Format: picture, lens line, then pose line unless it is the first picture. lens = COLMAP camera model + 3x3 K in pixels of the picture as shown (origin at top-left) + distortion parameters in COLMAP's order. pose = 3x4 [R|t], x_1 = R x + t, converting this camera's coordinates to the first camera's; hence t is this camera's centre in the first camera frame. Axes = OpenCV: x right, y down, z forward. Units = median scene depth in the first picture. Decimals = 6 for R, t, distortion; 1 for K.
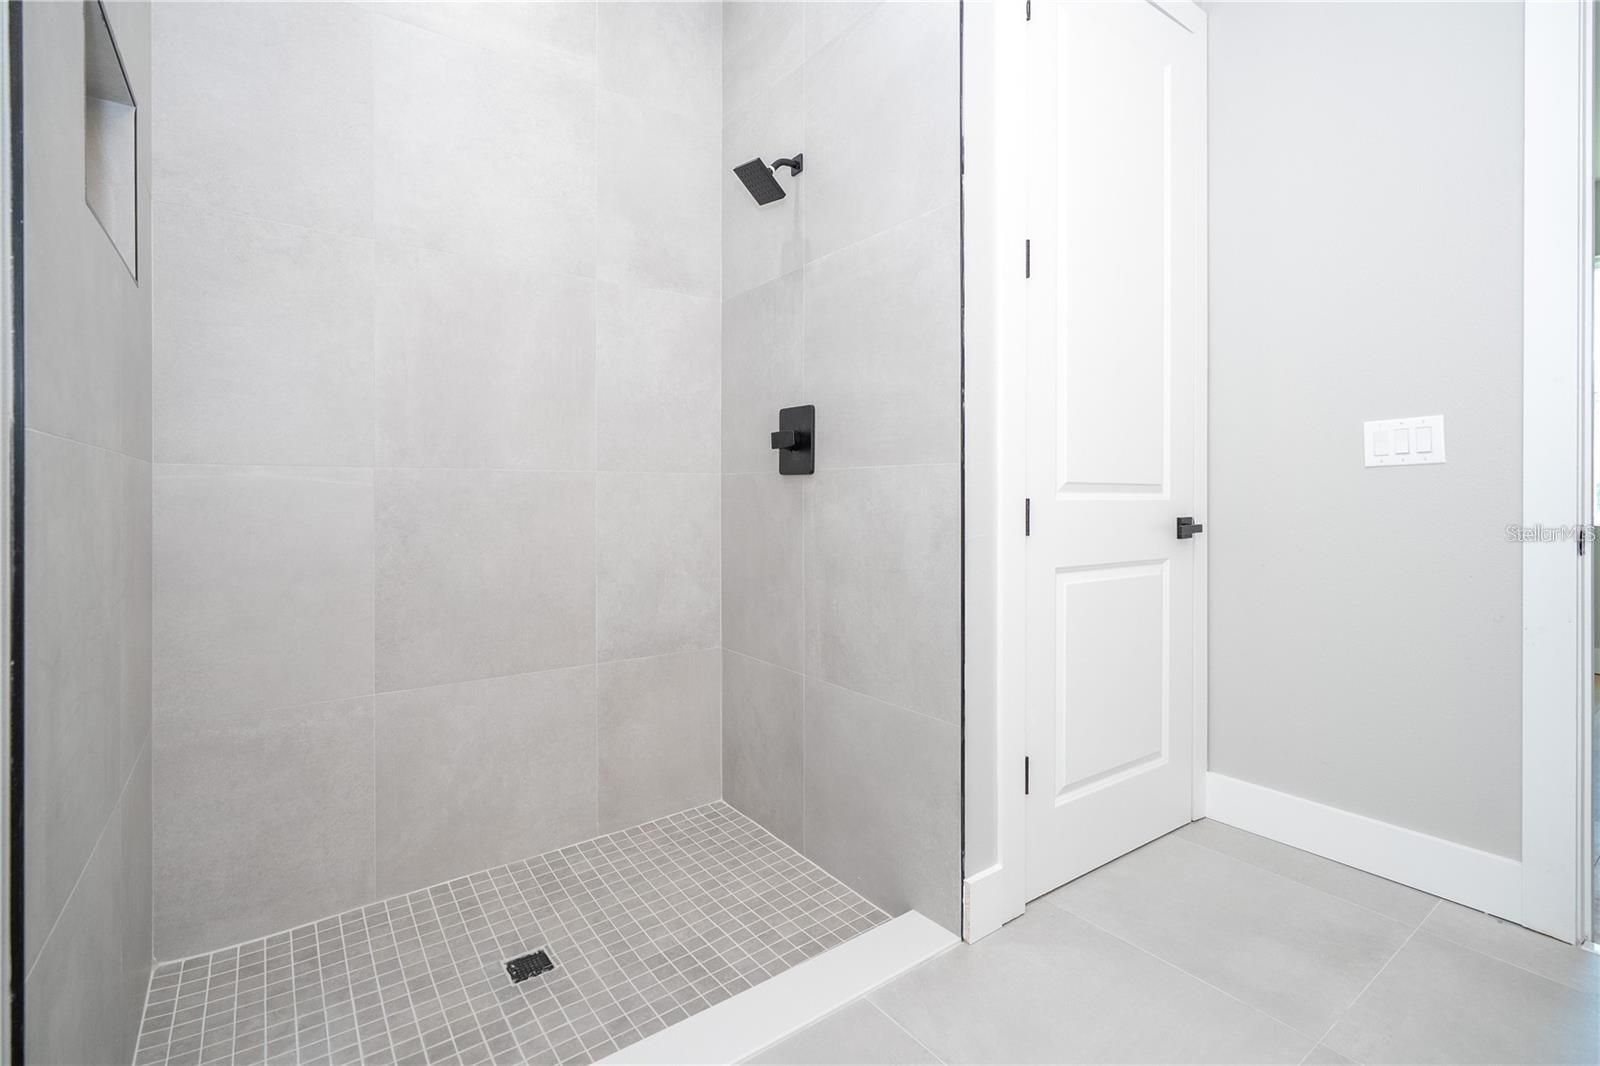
lens RADIAL K [[733.7, 0, 803.2], [0, 733.7, 496.3], [0, 0, 1]] dist [0.002075, 0.000693]
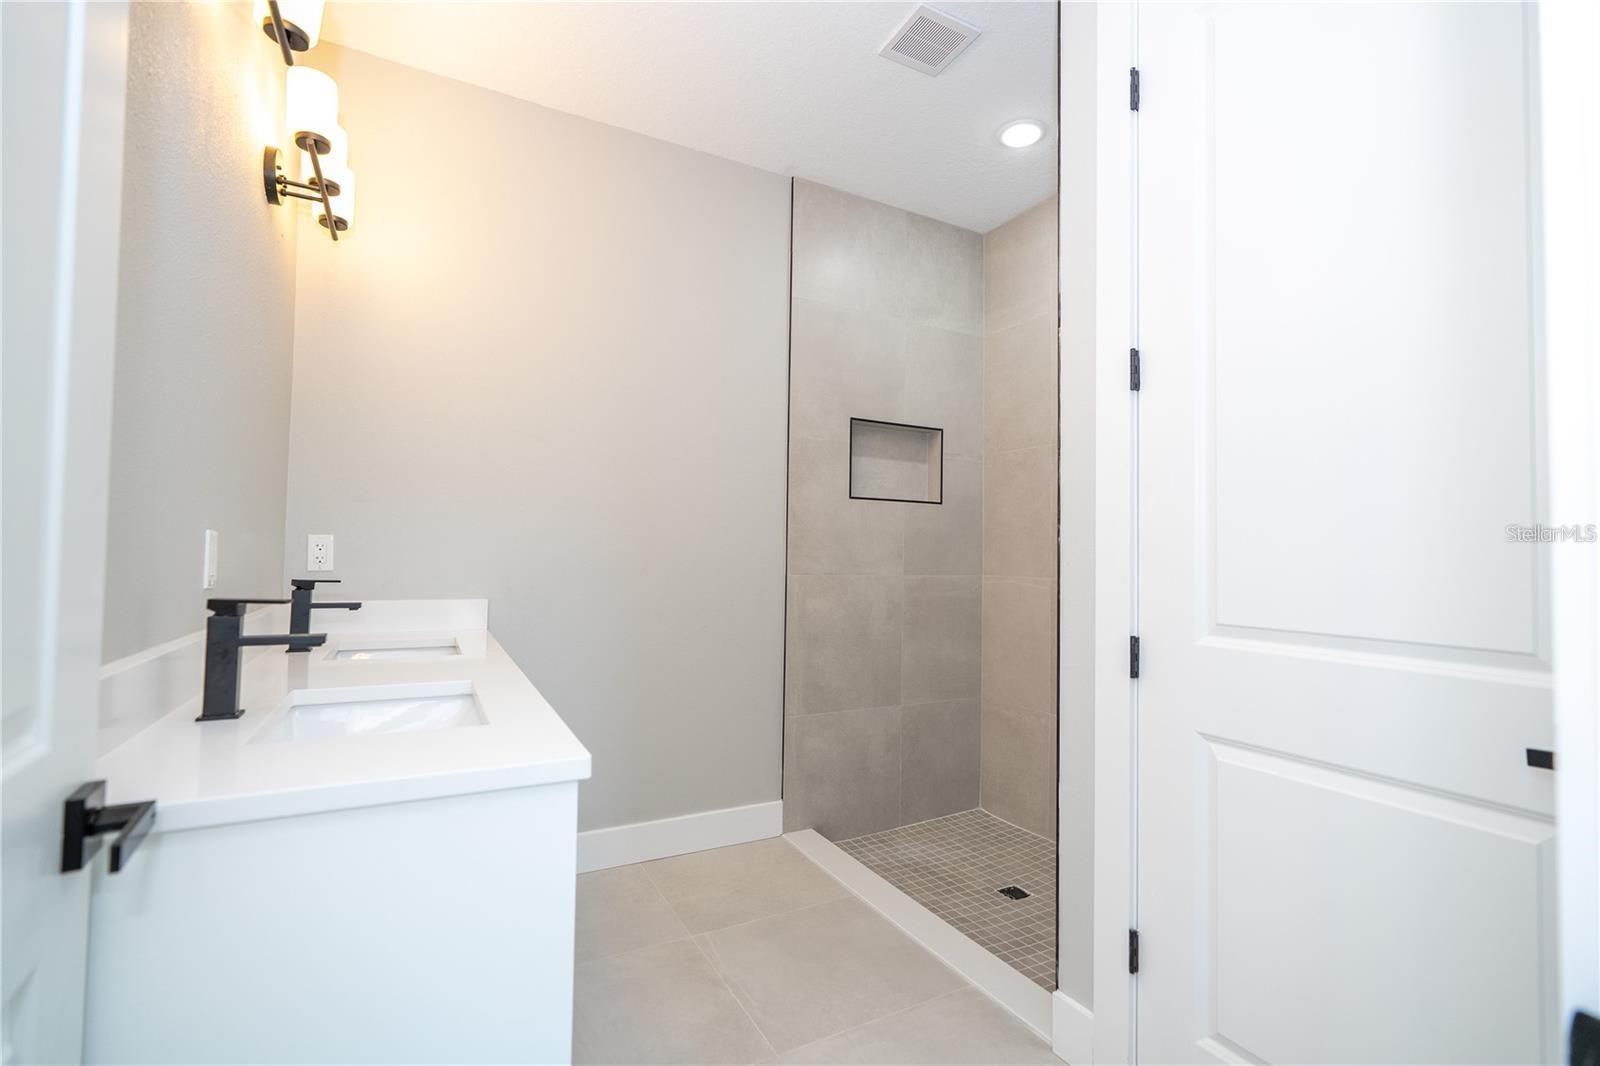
lens RADIAL K [[719.0, 0, 807.4], [0, 719.0, 531.7], [0, 0, 1]] dist [0.000511, 0.000970]
pose [[-0.135182, -0.036784, -0.990138, 1.300947], [-0.012662, 0.999293, -0.035395, -0.092915], [0.990740, 0.007753, -0.135552, 0.770482]]
